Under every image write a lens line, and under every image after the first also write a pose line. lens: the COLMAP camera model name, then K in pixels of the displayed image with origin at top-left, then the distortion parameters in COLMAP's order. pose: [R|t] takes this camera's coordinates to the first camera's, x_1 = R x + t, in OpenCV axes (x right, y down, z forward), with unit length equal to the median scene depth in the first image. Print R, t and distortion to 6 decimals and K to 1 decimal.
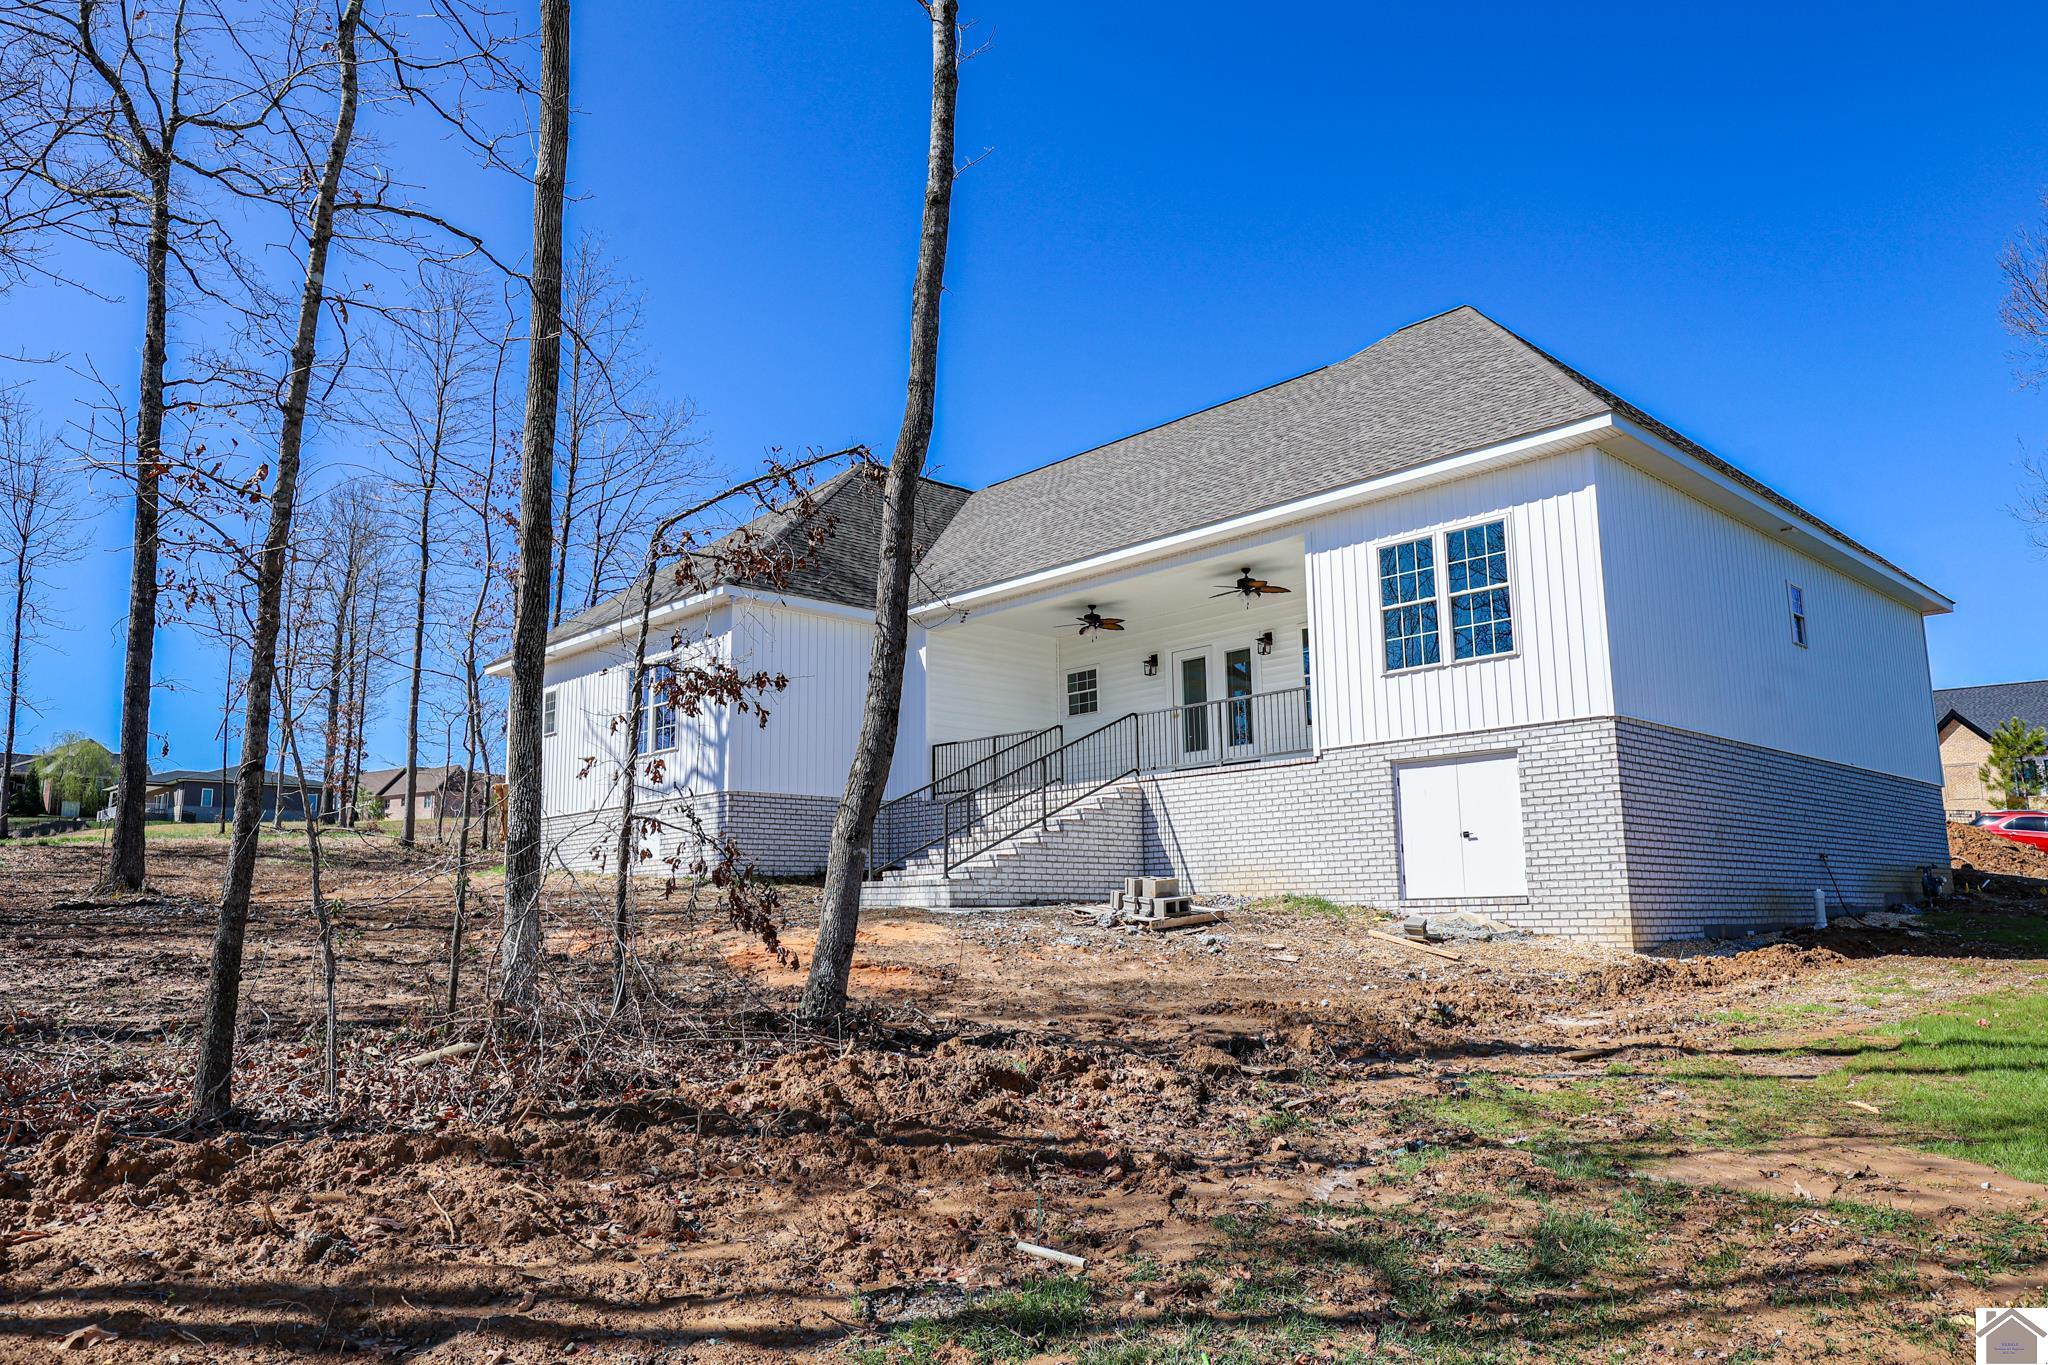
lens RADIAL K [[1346.4, 0, 1023.2], [0, 1346.4, 681.8], [0, 0, 1]] dist [-0.001636, -0.000916]
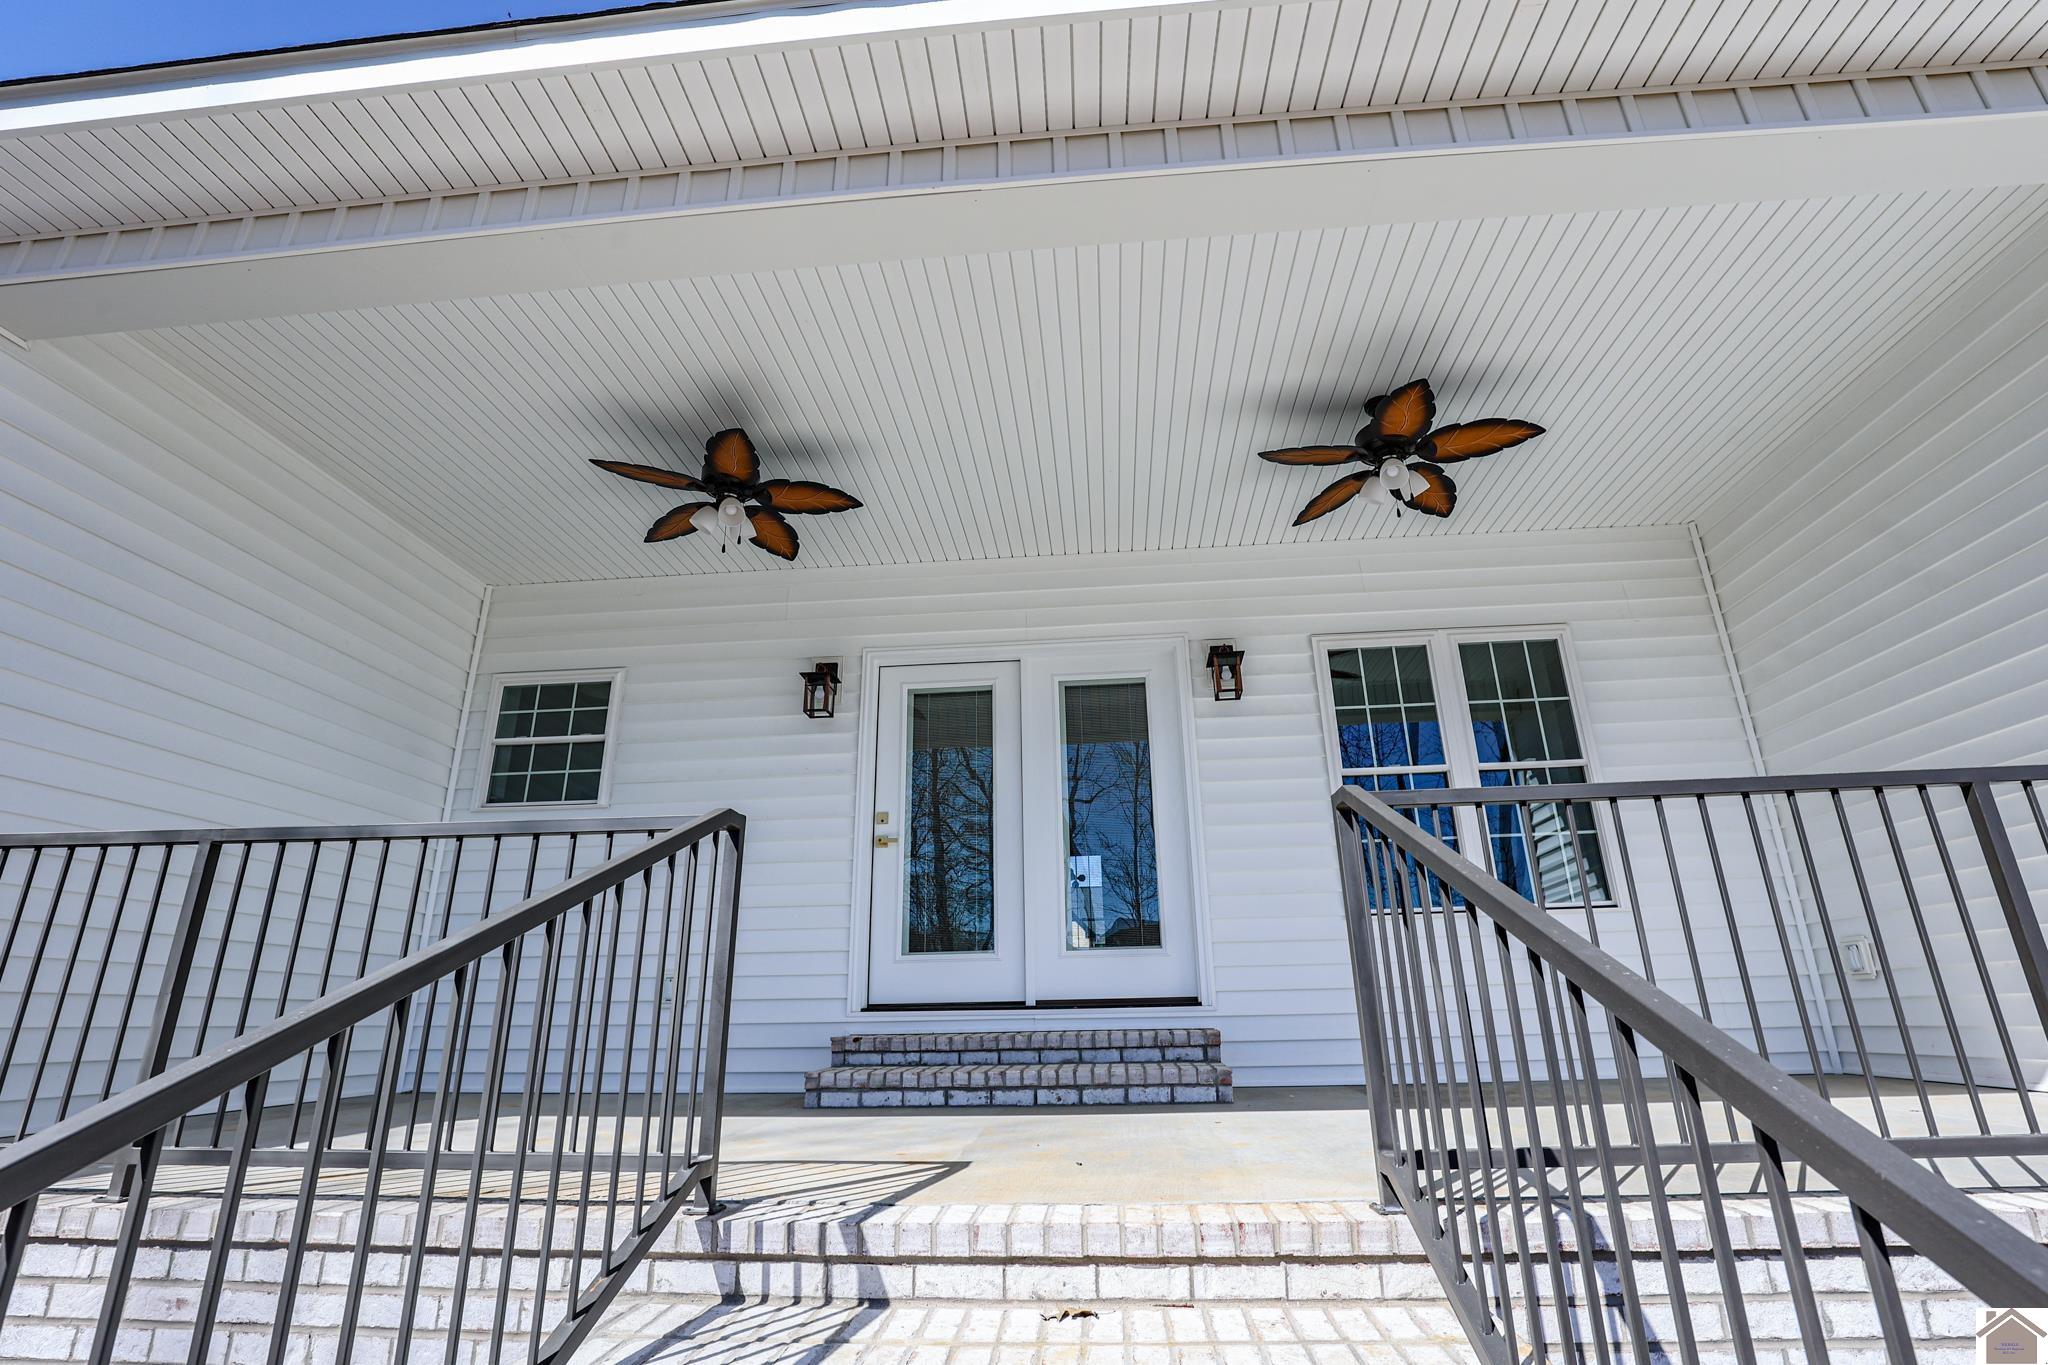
lens RADIAL K [[938.0, 0, 1023.4], [0, 938.0, 688.1], [0, 0, 1]] dist [-0.019591, 0.001634]
pose [[0.747352, 0.215444, 0.628530, -0.018750], [-0.107603, 0.972728, -0.205481, 0.030993], [-0.655658, 0.085935, 0.750152, 0.747195]]
